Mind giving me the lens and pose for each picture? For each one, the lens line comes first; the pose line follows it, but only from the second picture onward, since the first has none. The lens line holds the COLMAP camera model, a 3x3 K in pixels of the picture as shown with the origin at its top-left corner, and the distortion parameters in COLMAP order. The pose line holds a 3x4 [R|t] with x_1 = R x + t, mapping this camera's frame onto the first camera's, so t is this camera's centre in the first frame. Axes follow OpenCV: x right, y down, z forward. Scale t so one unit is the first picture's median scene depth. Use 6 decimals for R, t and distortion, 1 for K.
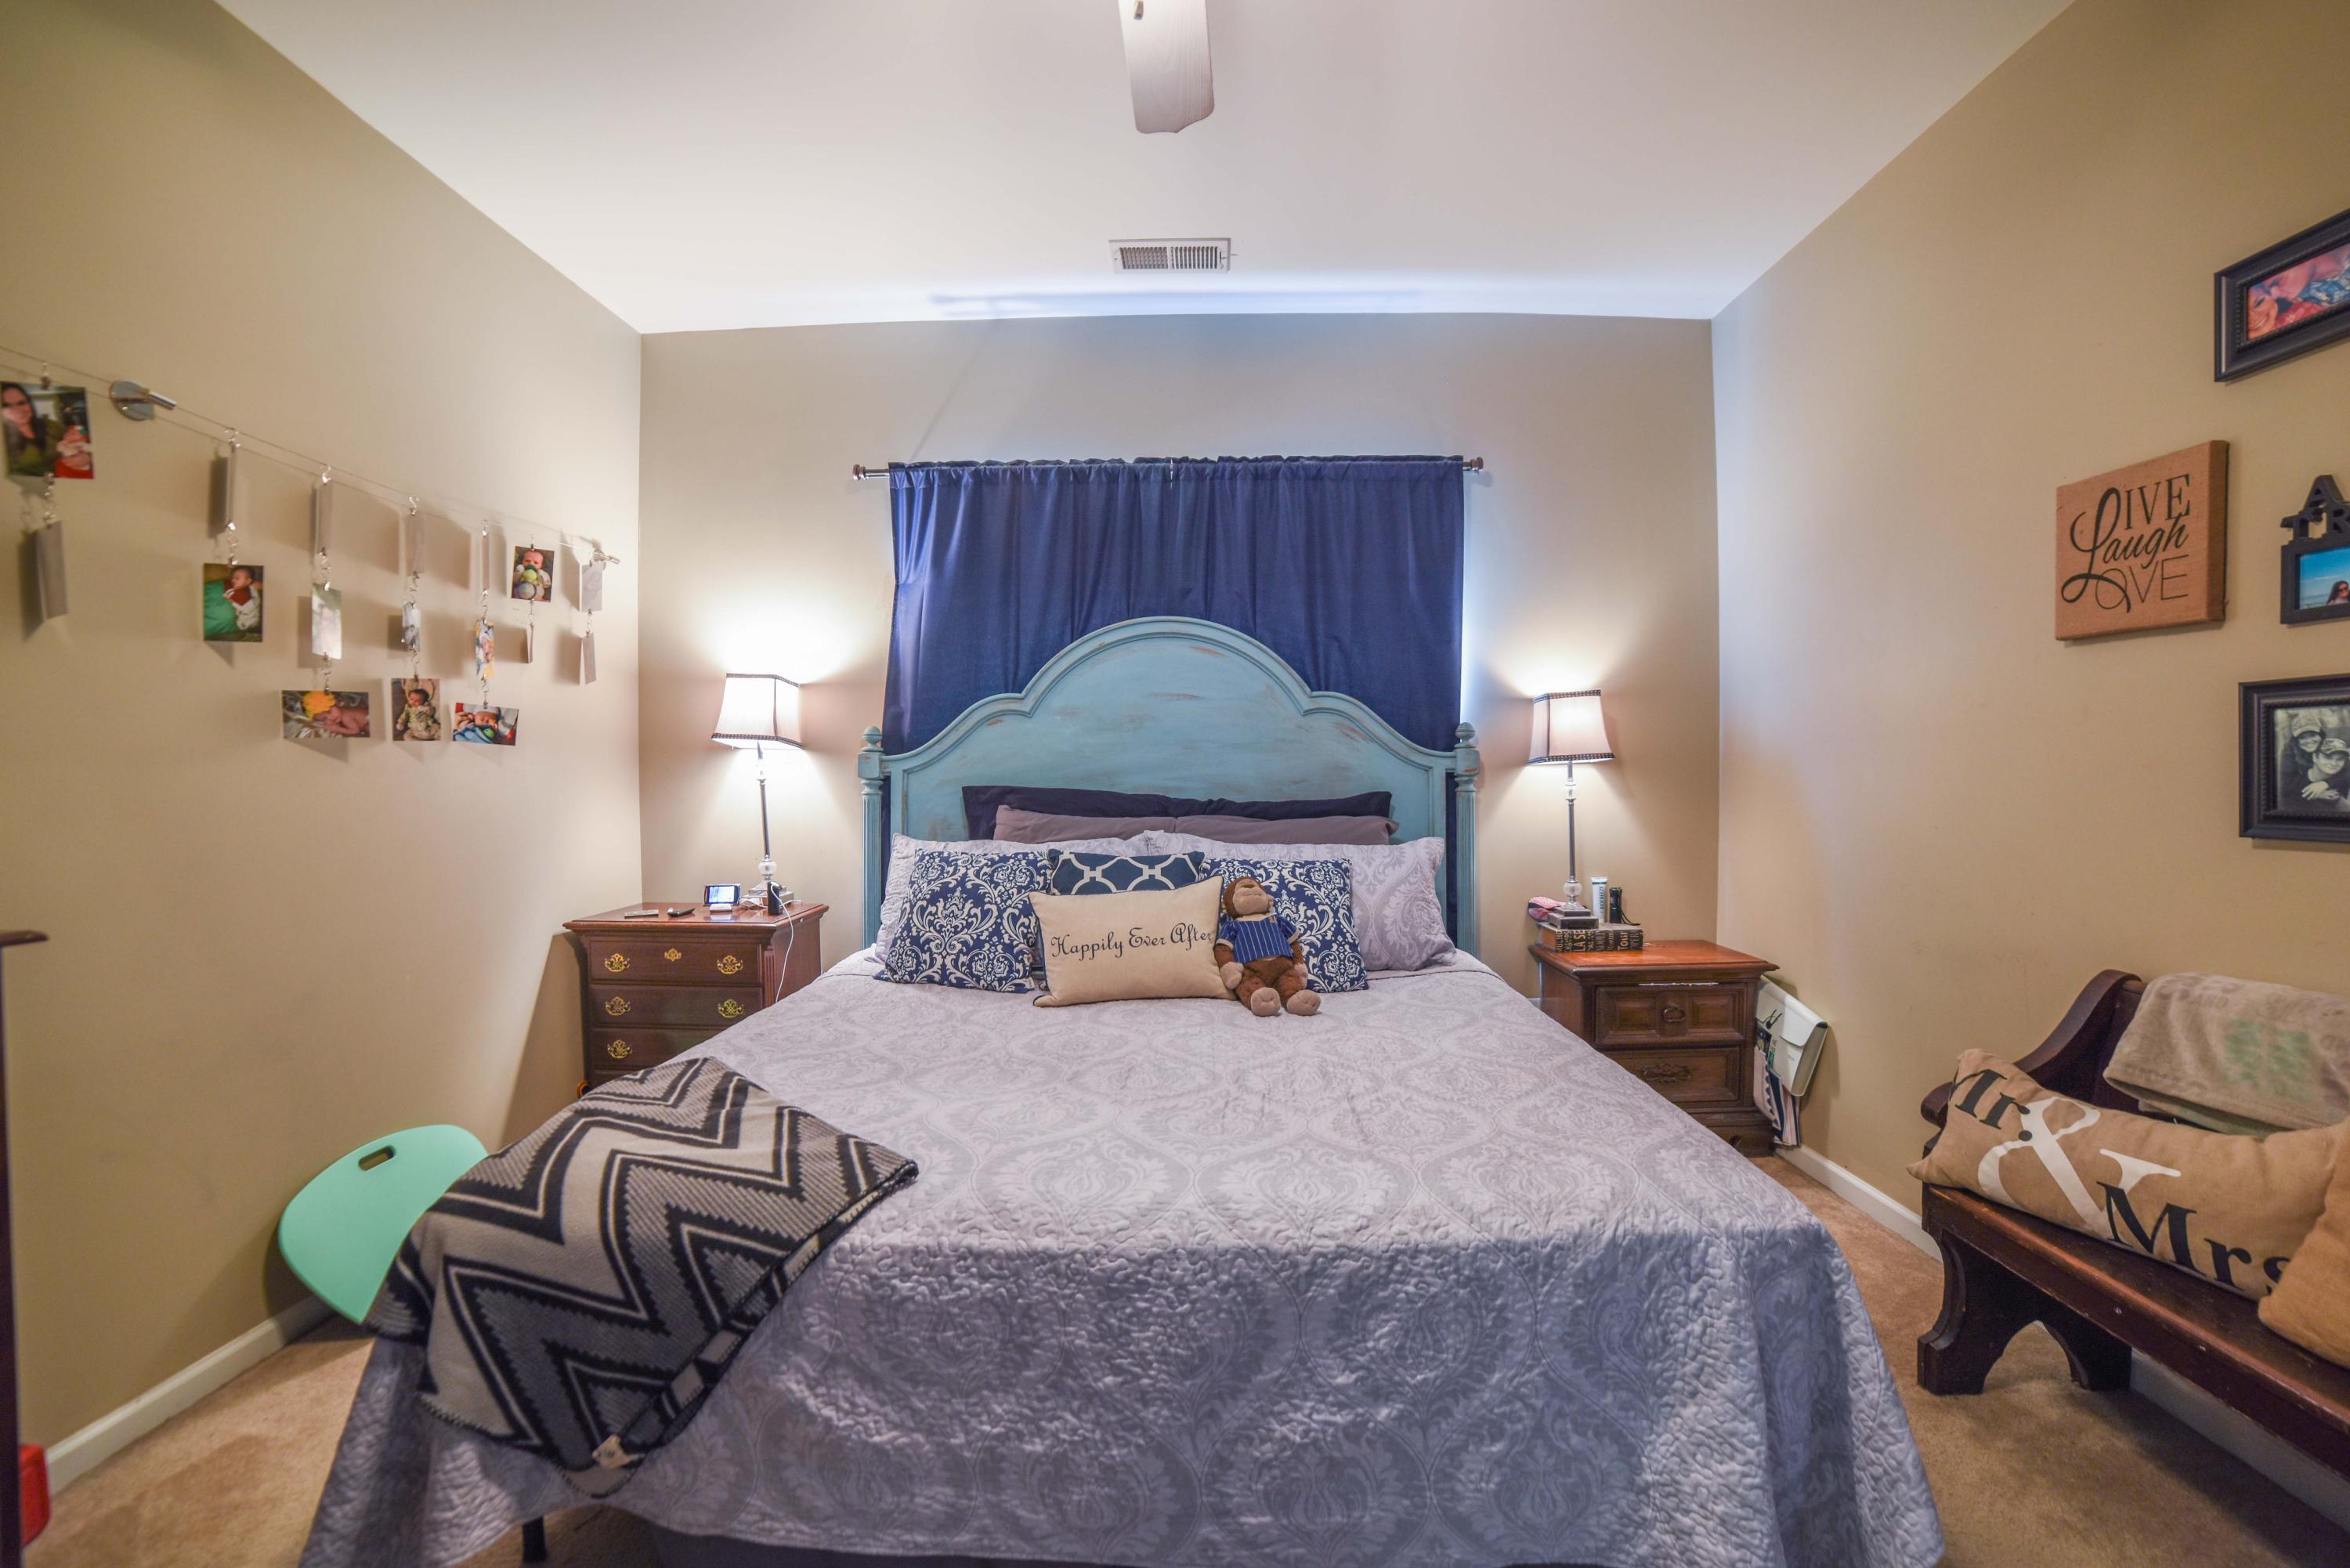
lens RADIAL K [[1005.8, 0, 1175.0], [0, 1005.8, 784.0], [0, 0, 1]] dist [-0.102334, 0.034602]
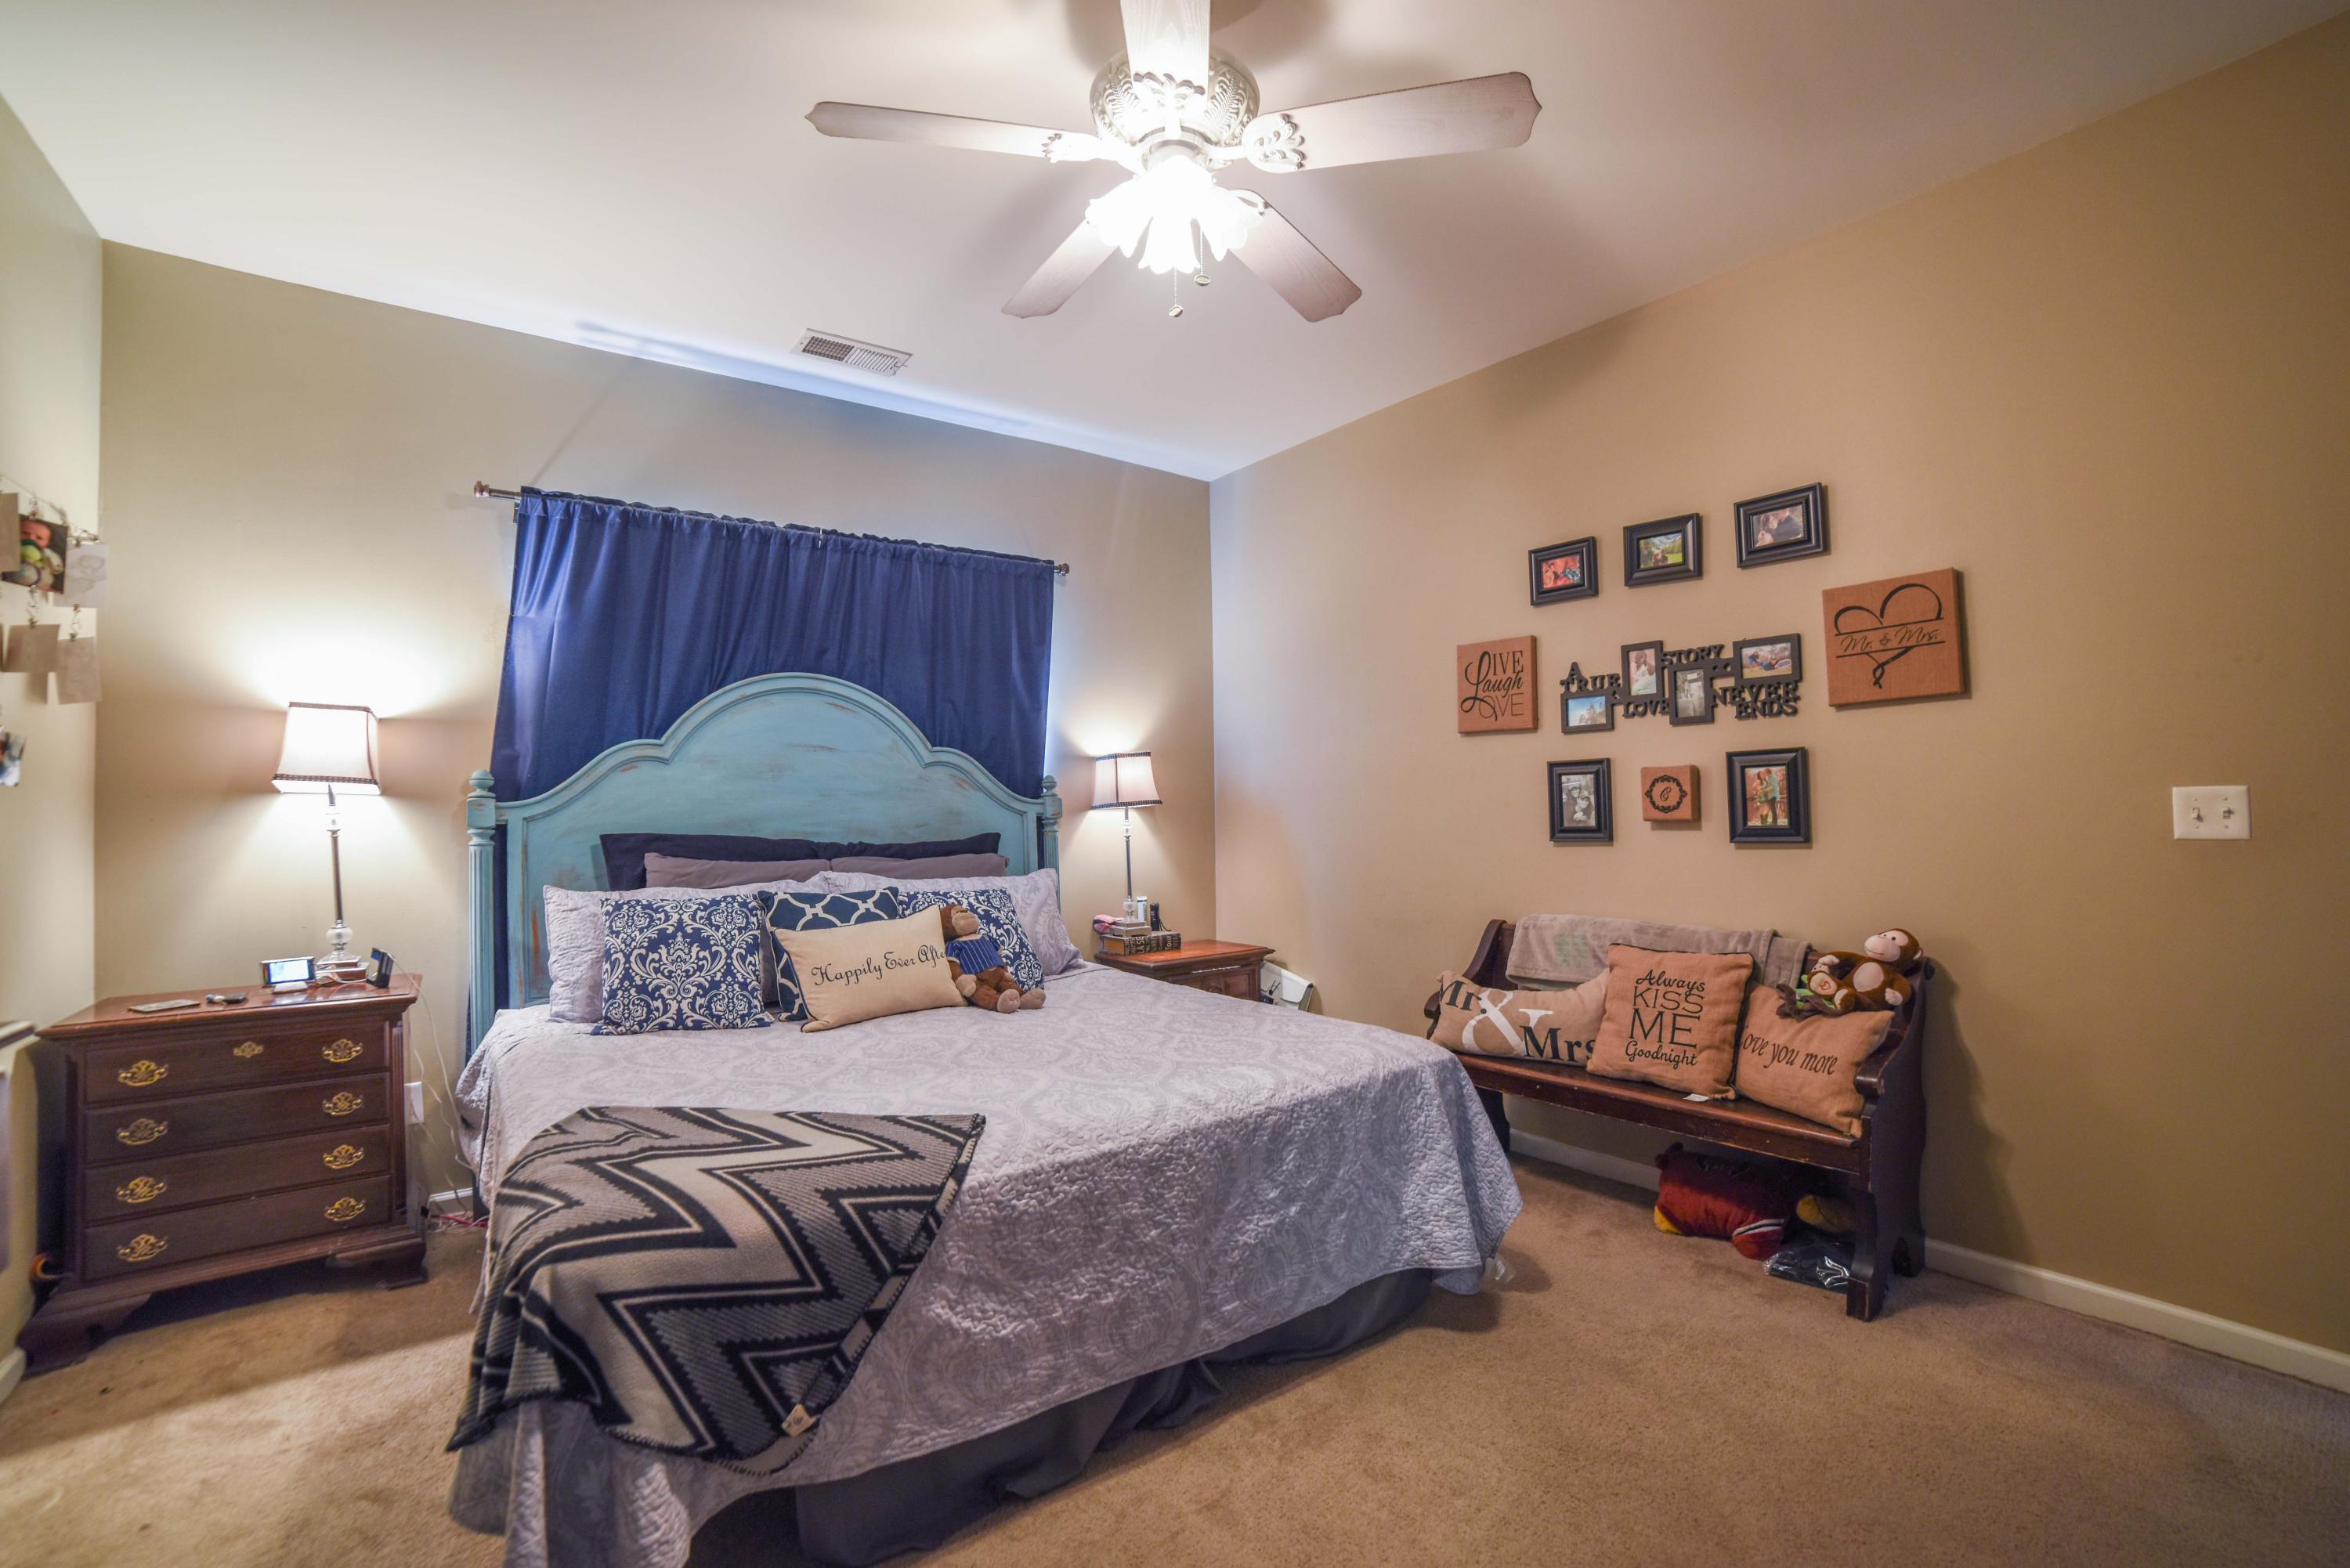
lens RADIAL K [[1005.8, 0, 1175.0], [0, 1005.8, 784.0], [0, 0, 1]] dist [-0.102334, 0.034602]
pose [[0.790334, 0.010814, 0.612581, -0.712041], [0.020269, 0.998835, -0.043783, 0.012427], [-0.612341, 0.047020, 0.789194, -0.149682]]
